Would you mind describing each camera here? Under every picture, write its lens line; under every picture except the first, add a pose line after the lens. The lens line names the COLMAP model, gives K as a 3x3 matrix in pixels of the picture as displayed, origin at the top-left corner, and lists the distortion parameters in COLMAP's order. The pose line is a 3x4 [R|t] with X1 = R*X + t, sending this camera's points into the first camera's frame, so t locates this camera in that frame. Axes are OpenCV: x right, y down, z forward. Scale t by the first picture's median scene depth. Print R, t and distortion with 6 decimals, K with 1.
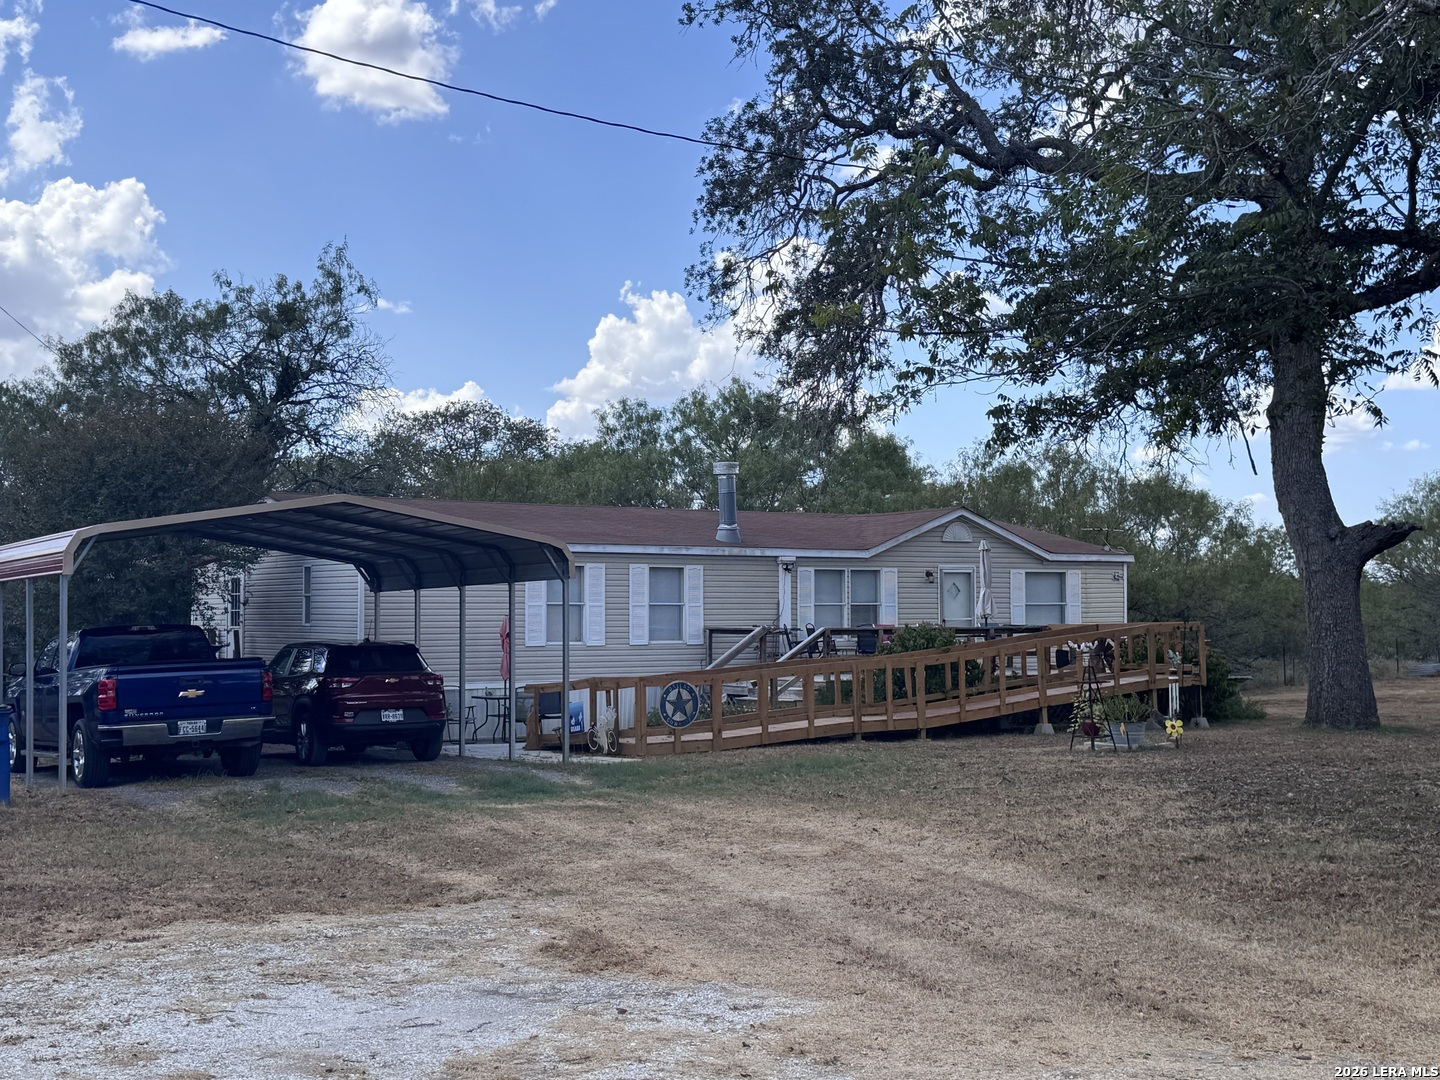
lens RADIAL K [[1763.7, 0, 725.3], [0, 1763.7, 538.3], [0, 0, 1]] dist [0.190584, -0.366062]
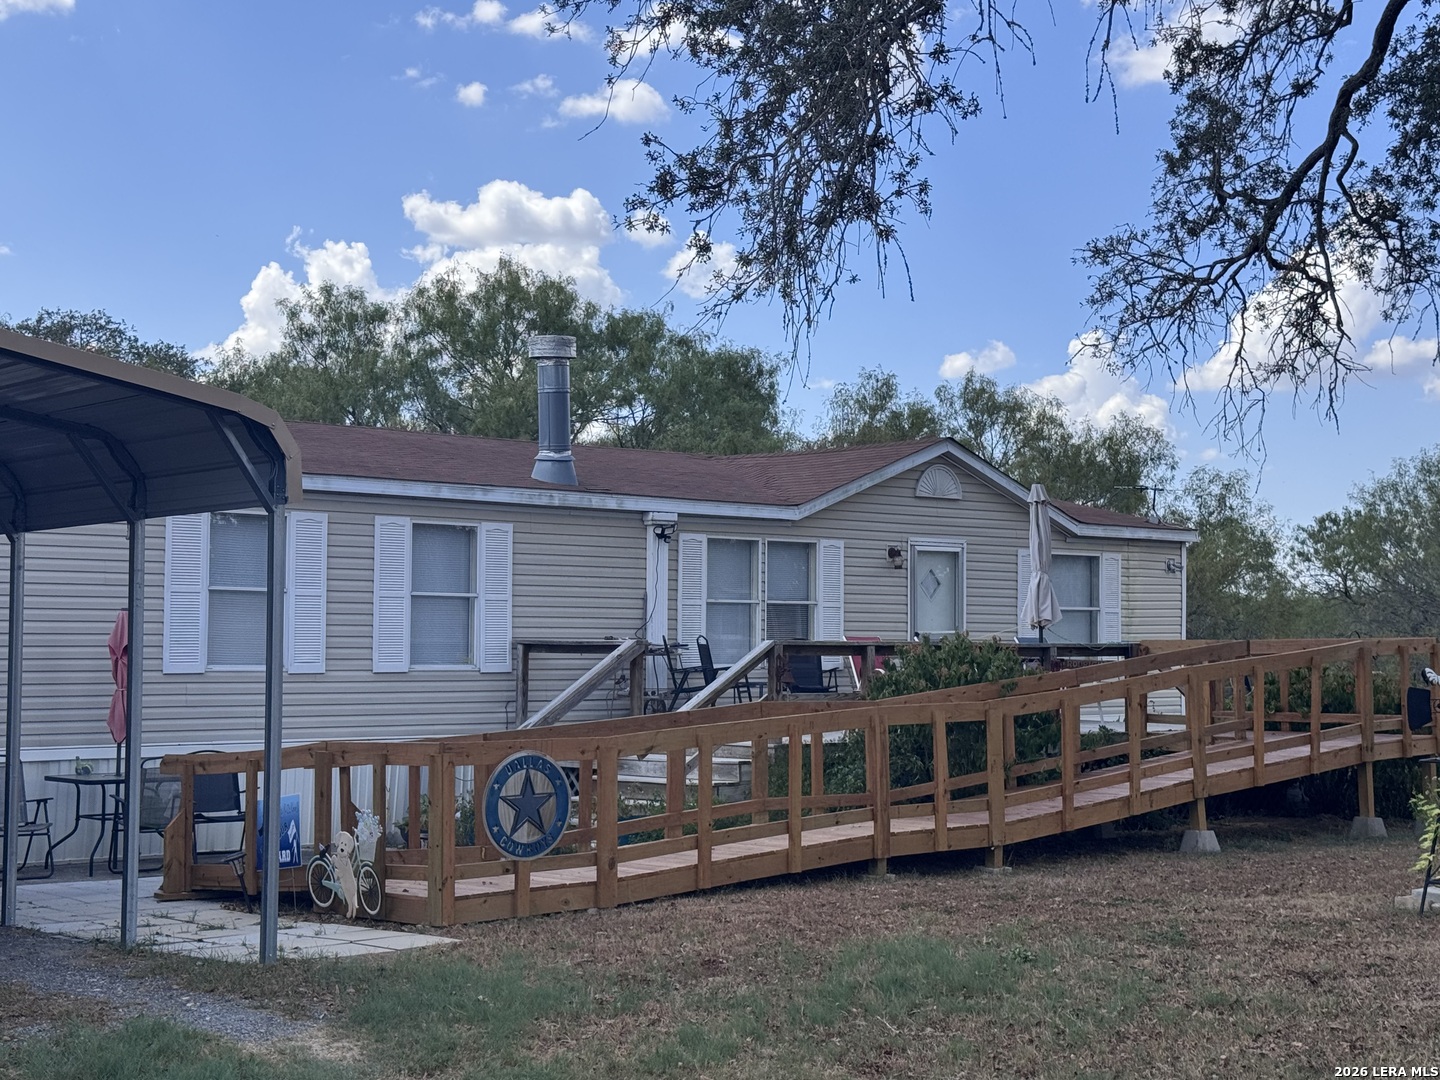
lens RADIAL K [[2137.8, 0, 721.7], [0, 2137.8, 551.0], [0, 0, 1]] dist [0.157129, -0.086470]
pose [[0.989673, 0.016148, 0.142433, -0.042832], [-0.016206, 0.999868, -0.000755, 0.023489], [-0.142426, -0.001561, 0.989804, 0.359968]]
